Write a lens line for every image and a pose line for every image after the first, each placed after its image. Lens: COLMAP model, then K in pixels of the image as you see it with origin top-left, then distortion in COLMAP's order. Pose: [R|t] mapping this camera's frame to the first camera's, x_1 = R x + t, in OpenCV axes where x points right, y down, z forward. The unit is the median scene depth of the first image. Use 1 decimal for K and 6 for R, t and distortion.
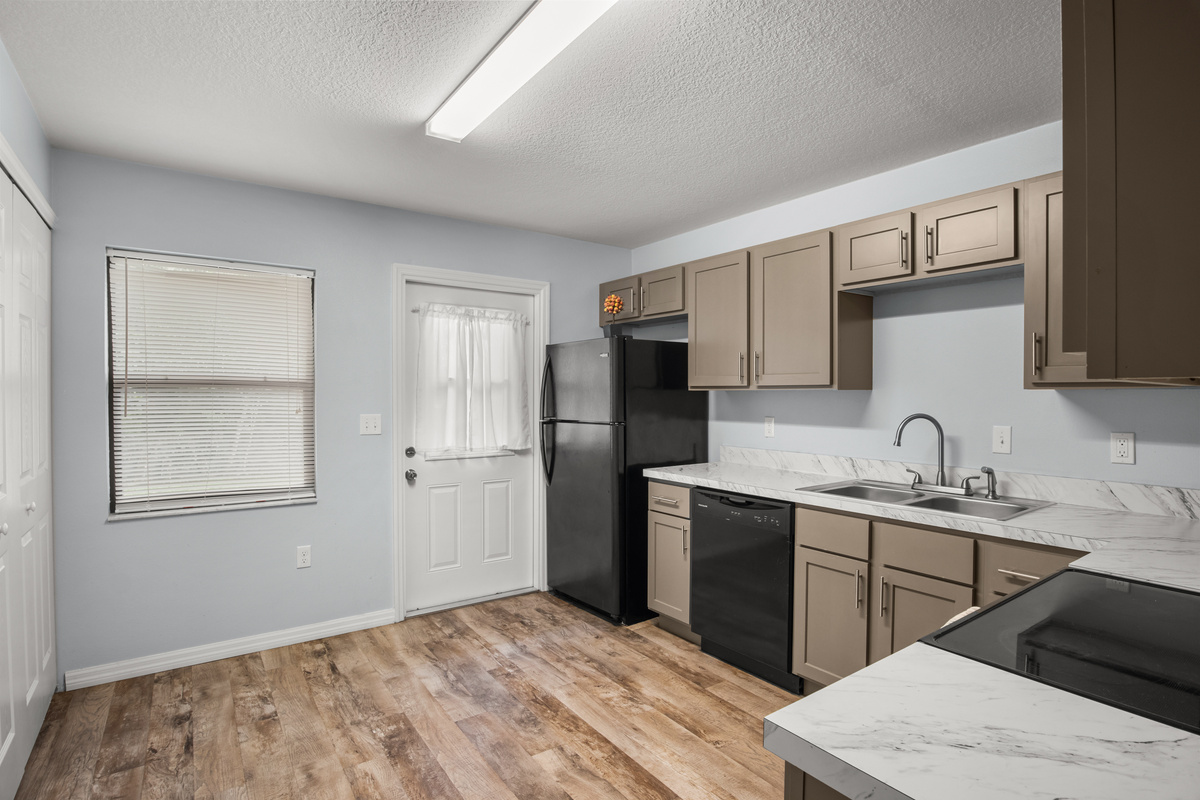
lens RADIAL K [[602.7, 0, 603.1], [0, 602.7, 403.1], [0, 0, 1]] dist [-0.044830, 0.013302]
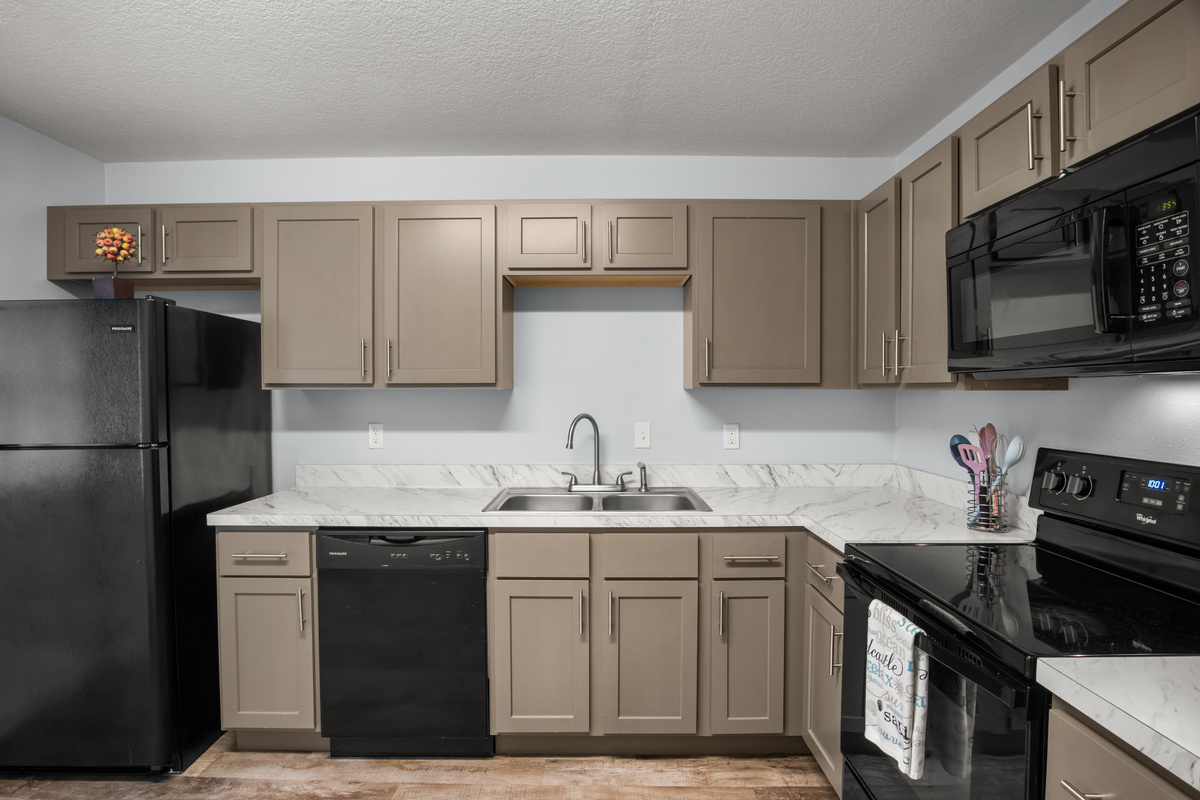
lens RADIAL K [[602.7, 0, 603.1], [0, 602.7, 403.1], [0, 0, 1]] dist [-0.044830, 0.013302]
pose [[0.588902, -0.017121, 0.808023, -0.204296], [0.015639, 0.999830, 0.009787, -0.007125], [-0.808053, 0.006874, 0.589069, 0.327588]]
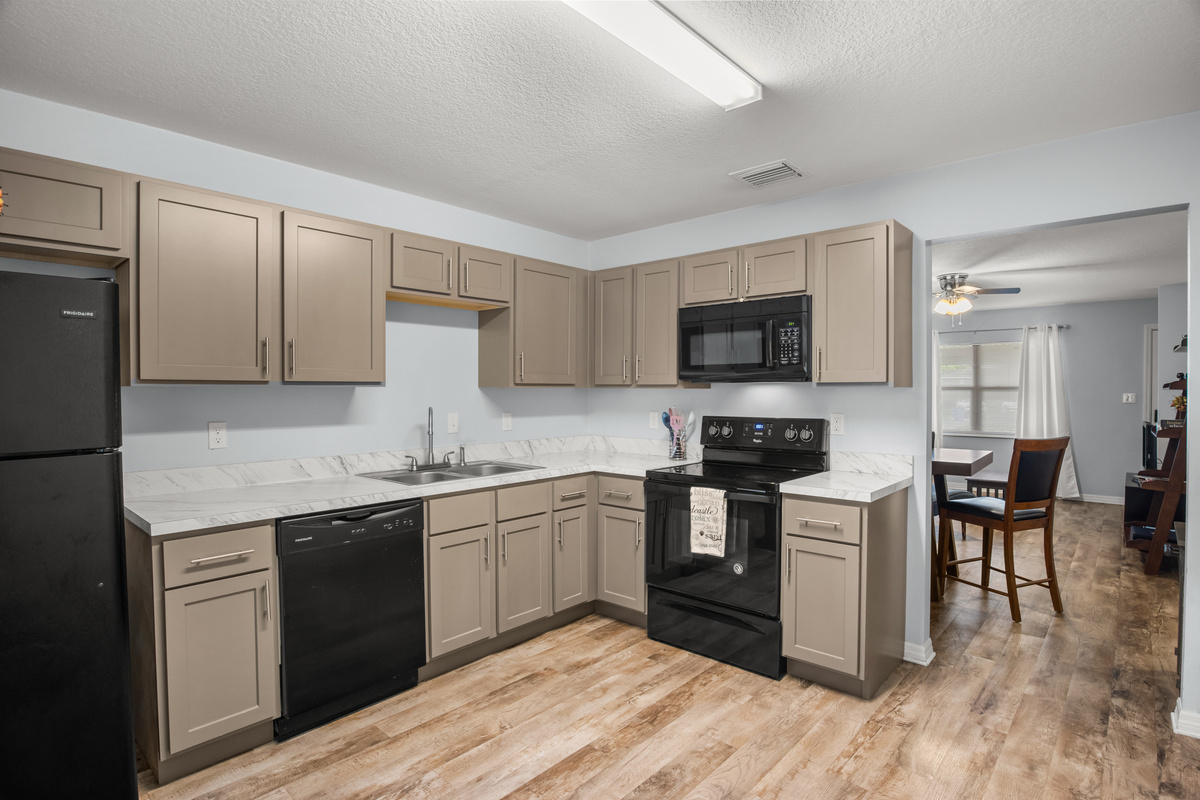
lens RADIAL K [[599.4, 0, 610.1], [0, 599.4, 402.1], [0, 0, 1]] dist [-0.039959, 0.010077]
pose [[-0.223657, -0.020427, 0.974454, -0.620276], [0.017406, 0.999537, 0.024948, -0.013382], [-0.974513, 0.022541, -0.223198, 0.760967]]
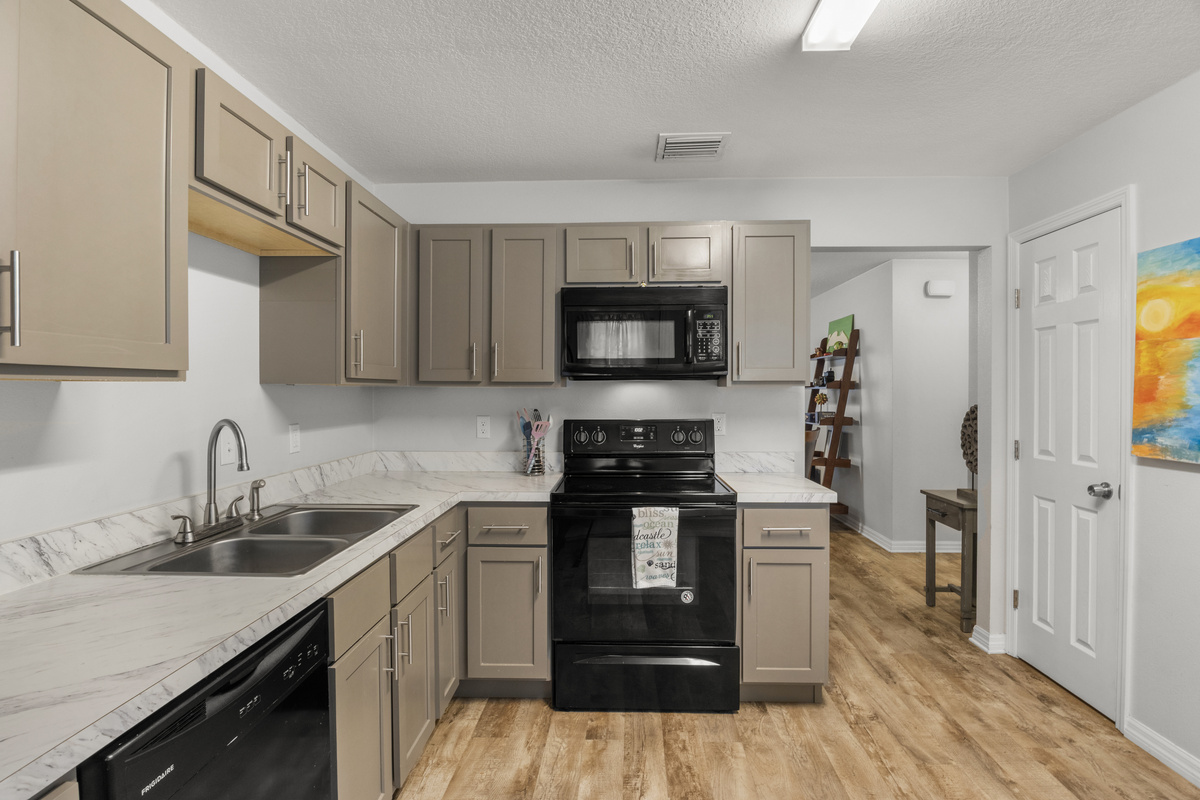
lens RADIAL K [[592.7, 0, 600.0], [0, 592.7, 400.0], [0, 0, 1]] dist [-0.015064, -0.001232]
pose [[-0.786327, -0.010986, 0.617712, -0.162967], [0.010664, 0.999452, 0.031350, -0.016041], [-0.617718, 0.031239, -0.785779, 1.046028]]
